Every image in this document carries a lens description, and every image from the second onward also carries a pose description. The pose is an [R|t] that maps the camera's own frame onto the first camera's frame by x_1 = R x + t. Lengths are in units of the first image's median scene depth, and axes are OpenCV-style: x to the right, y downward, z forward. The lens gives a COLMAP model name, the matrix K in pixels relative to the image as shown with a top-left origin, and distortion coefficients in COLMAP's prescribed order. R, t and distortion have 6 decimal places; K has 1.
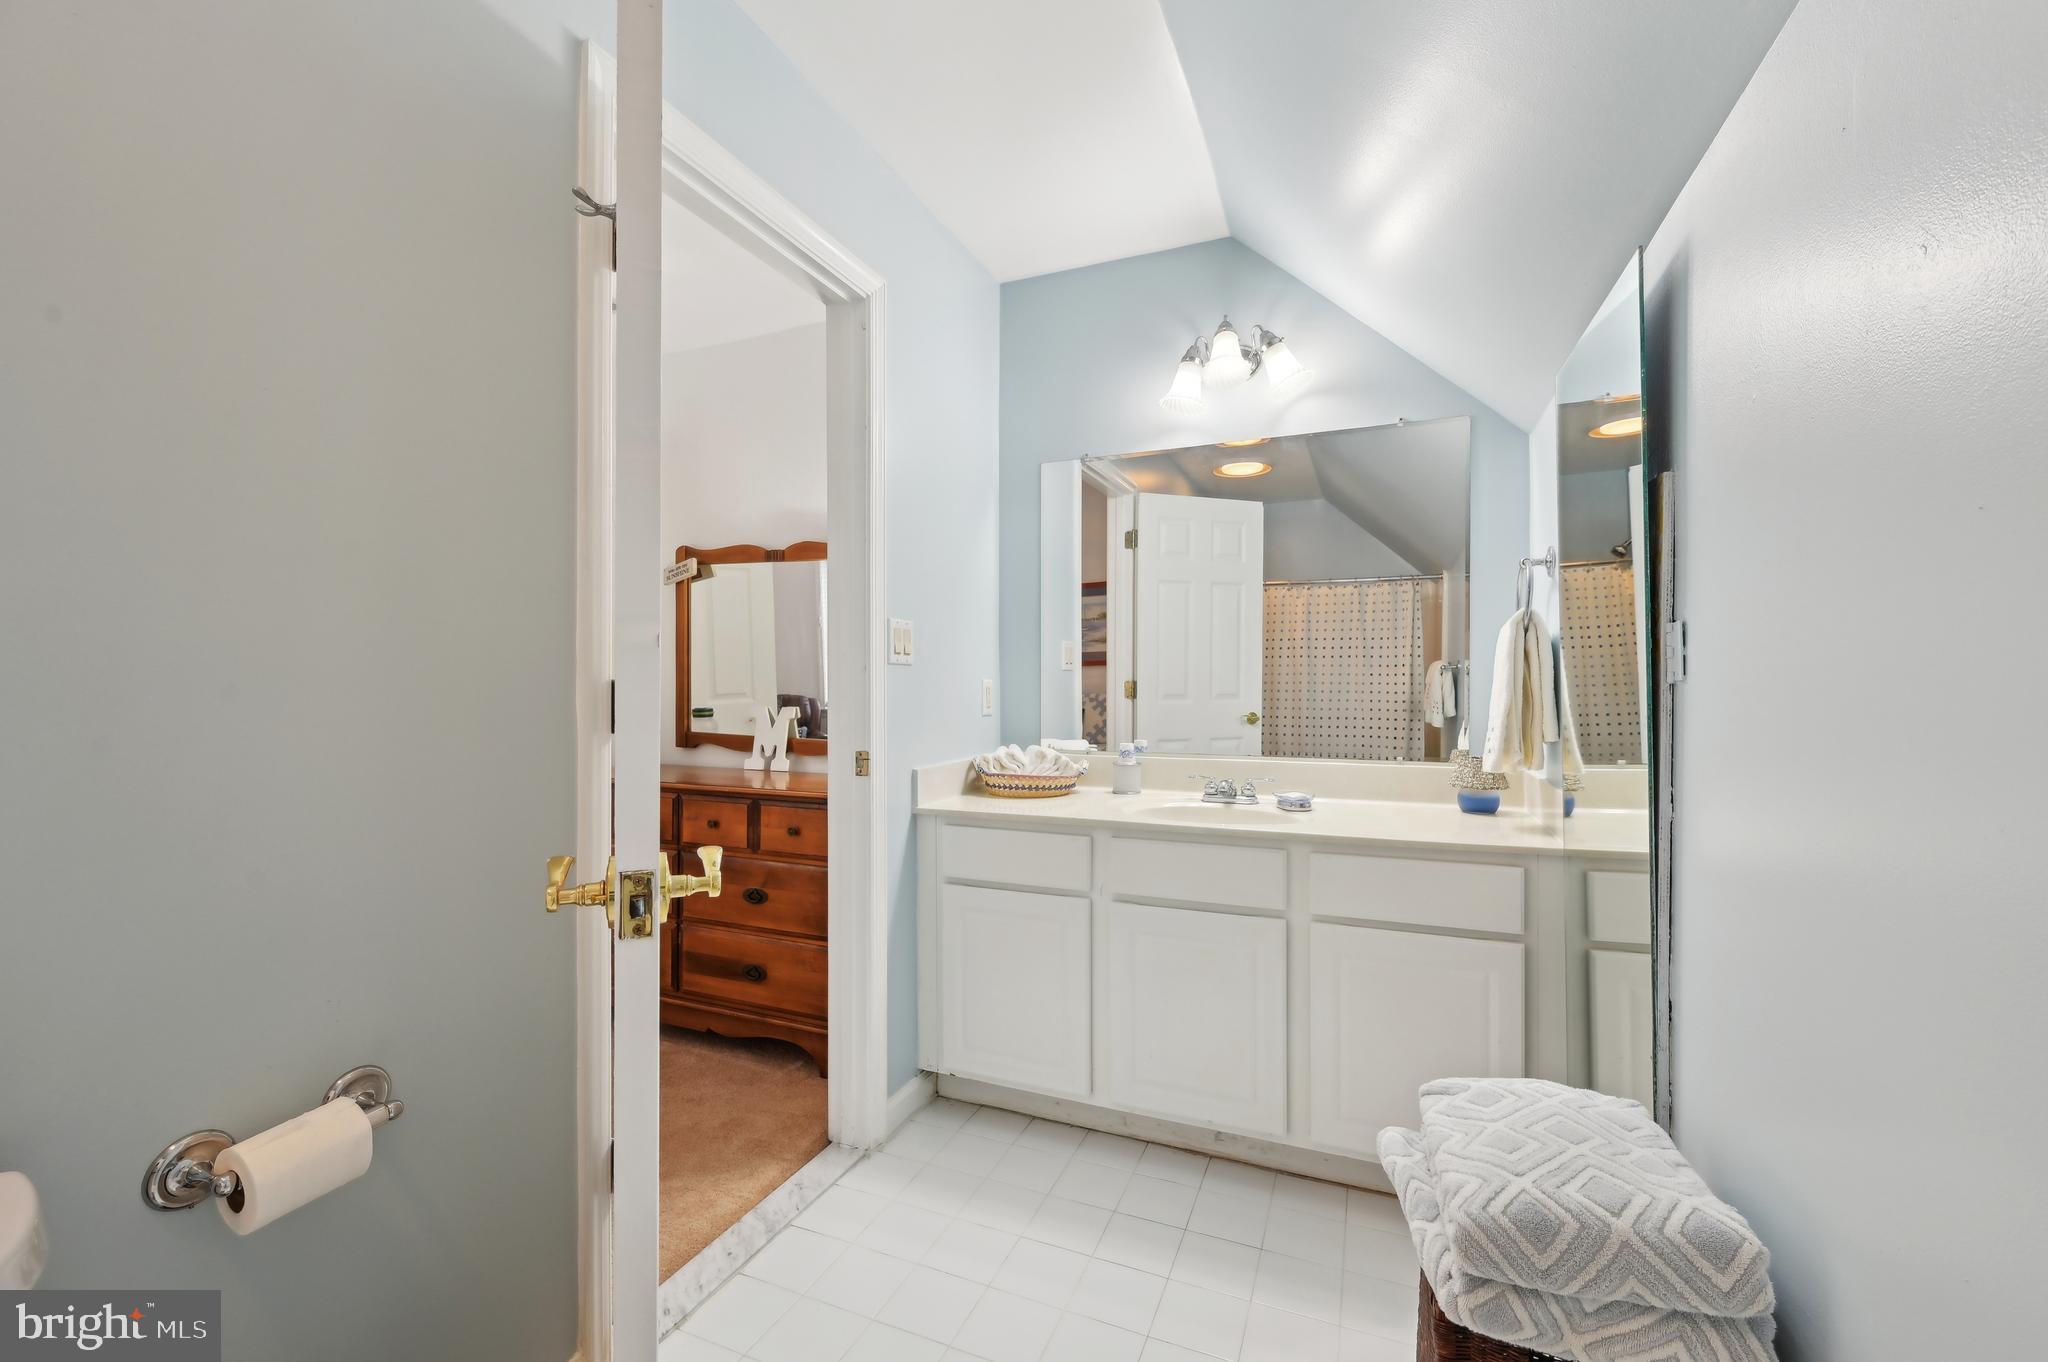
lens RADIAL K [[822.5, 0, 1035.7], [0, 822.5, 688.1], [0, 0, 1]] dist [-0.000281, 0.000014]
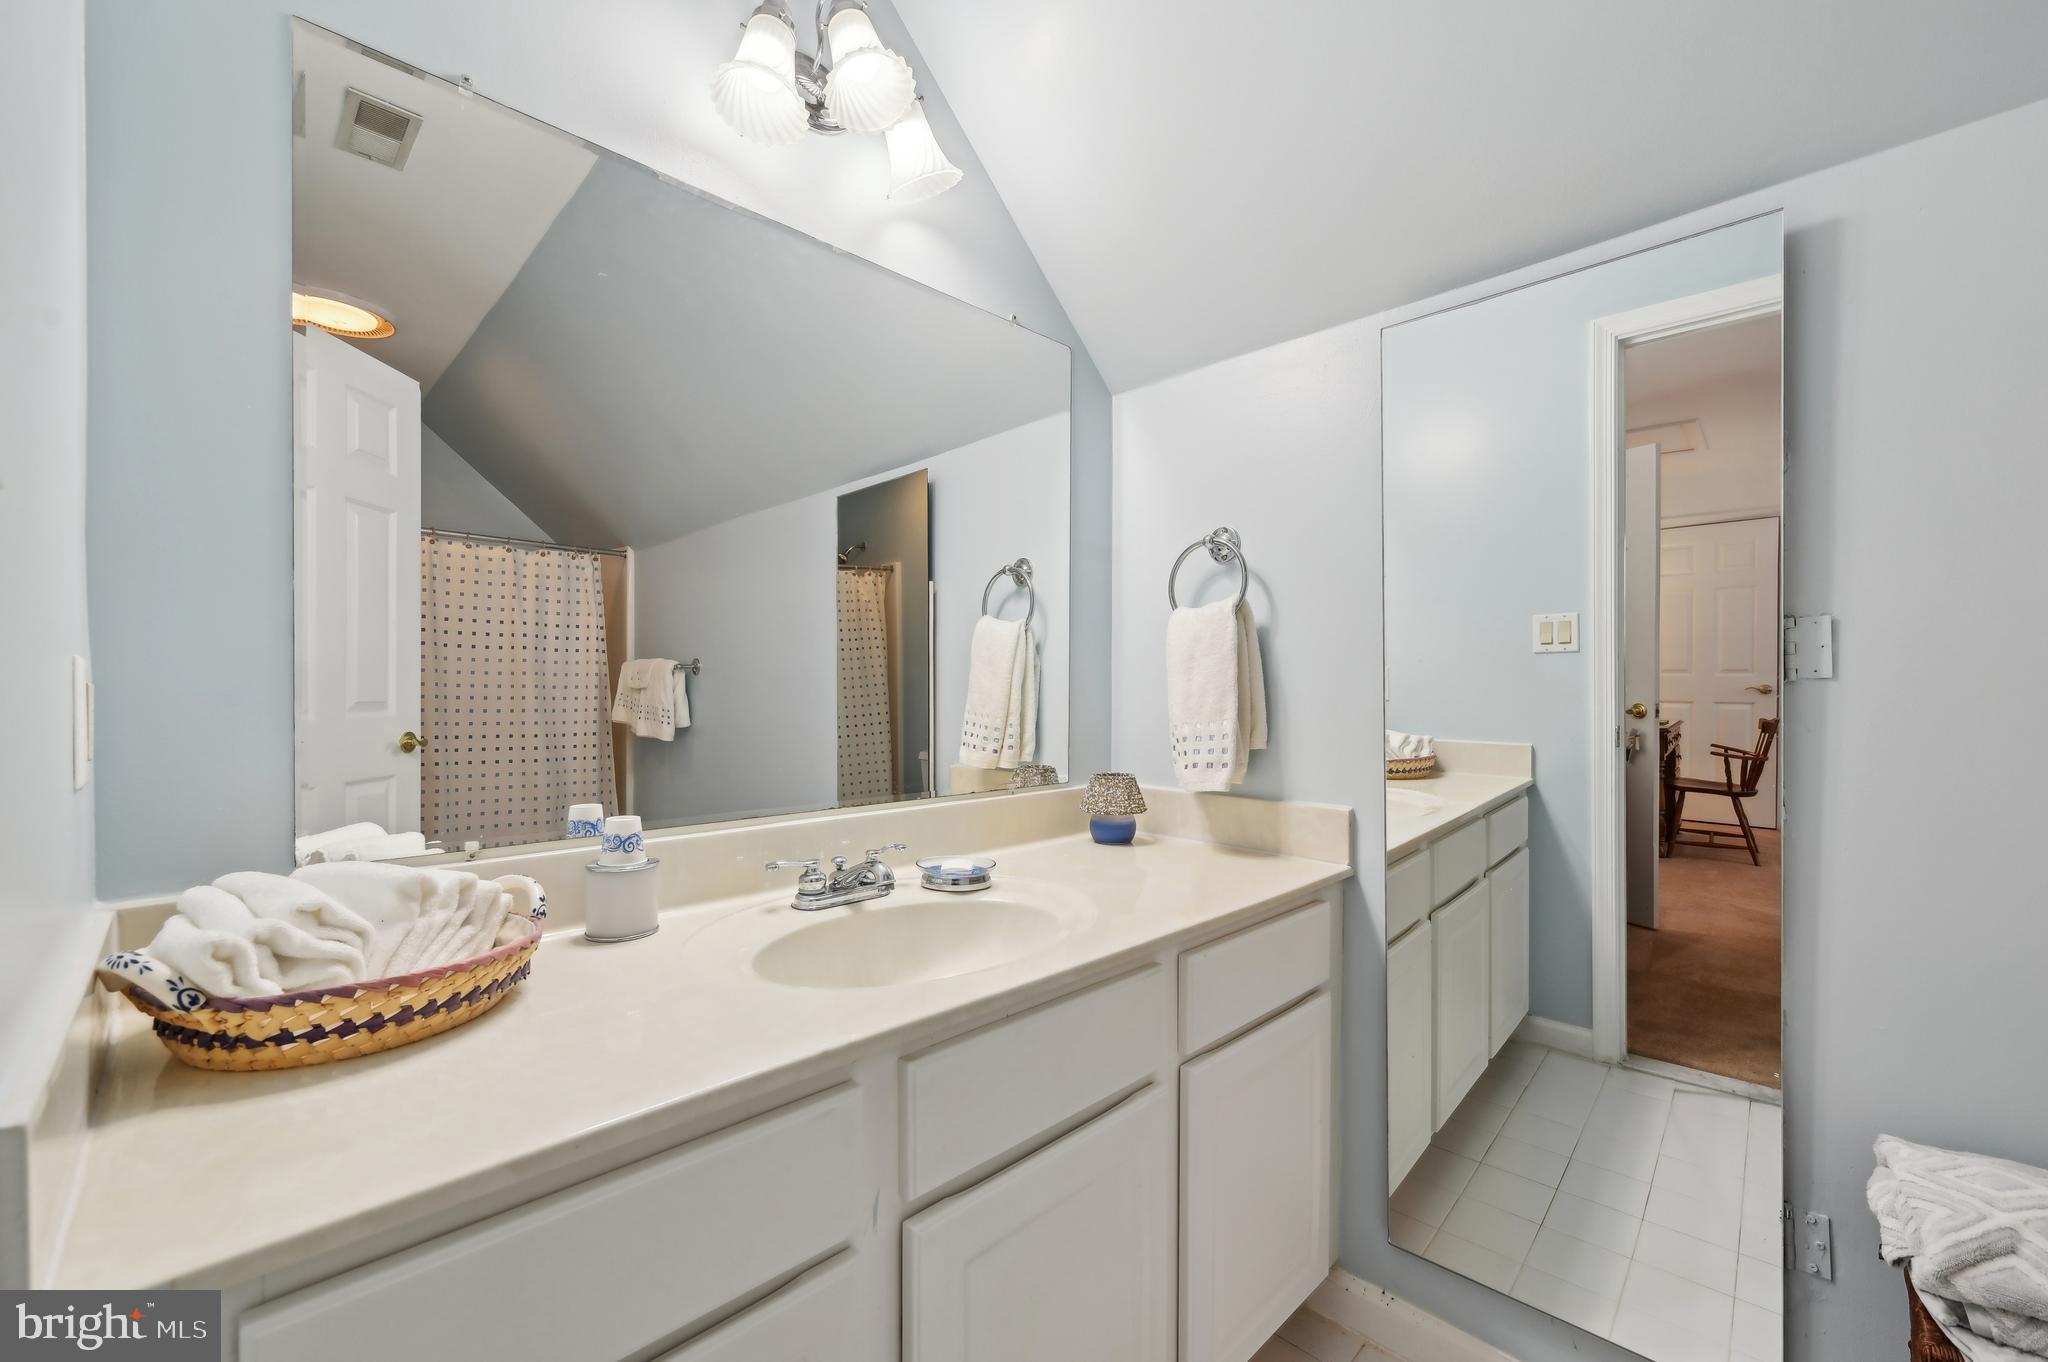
lens RADIAL K [[822.5, 0, 1035.7], [0, 822.5, 688.1], [0, 0, 1]] dist [-0.000281, 0.000014]
pose [[0.375939, 0.008074, 0.926609, -0.194015], [0.000347, 0.999961, -0.008854, 0.004817], [-0.926644, 0.003650, 0.375921, 0.619783]]
